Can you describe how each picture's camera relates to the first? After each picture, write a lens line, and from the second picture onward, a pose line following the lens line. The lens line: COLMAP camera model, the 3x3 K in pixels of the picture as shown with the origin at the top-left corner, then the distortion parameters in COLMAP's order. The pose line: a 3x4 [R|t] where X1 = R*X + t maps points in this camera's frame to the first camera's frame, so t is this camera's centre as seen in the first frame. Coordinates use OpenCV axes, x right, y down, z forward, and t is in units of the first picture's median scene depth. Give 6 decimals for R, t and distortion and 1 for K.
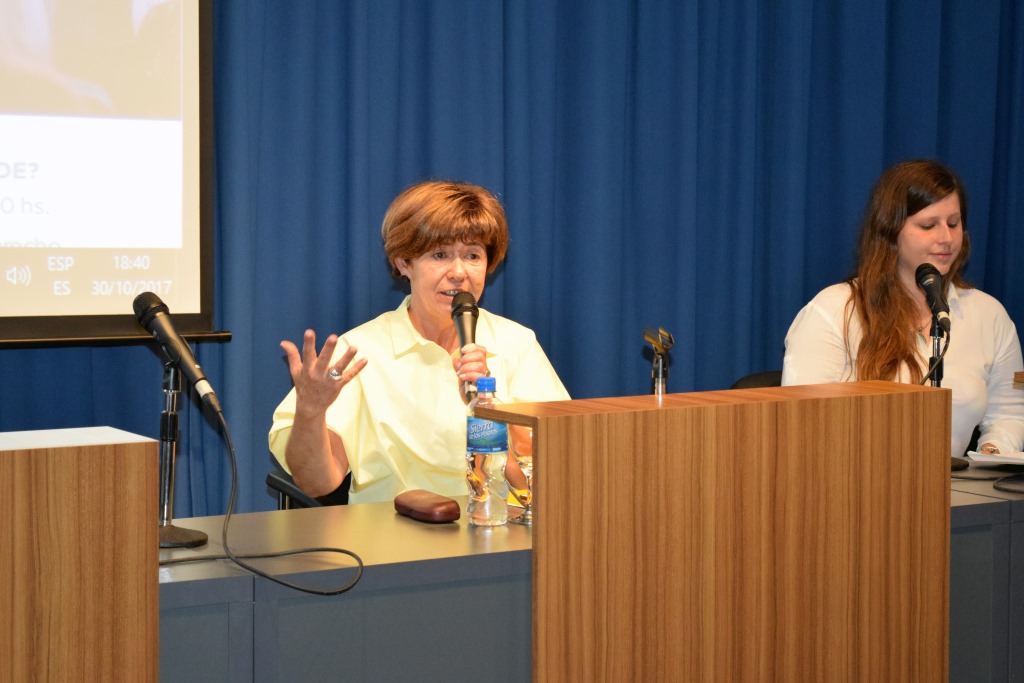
lens RADIAL K [[2324.2, 0, 512.0], [0, 2324.2, 341.5], [0, 0, 1]] dist [0.103078, 0.271350]
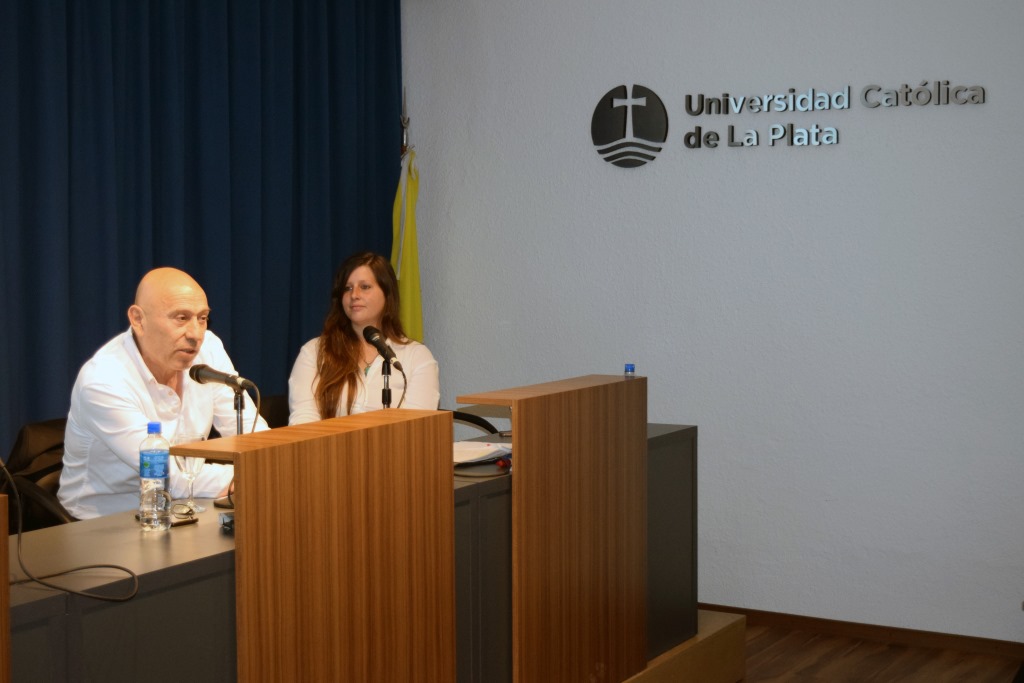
lens RADIAL K [[1566.8, 0, 512.0], [0, 1566.8, 341.5], [0, 0, 1]] dist [-0.016189, 0.004512]
pose [[0.878459, -0.039735, 0.476162, -0.269696], [0.045466, 0.998966, -0.000516, -0.023517], [-0.475649, 0.022102, 0.879358, 0.112118]]
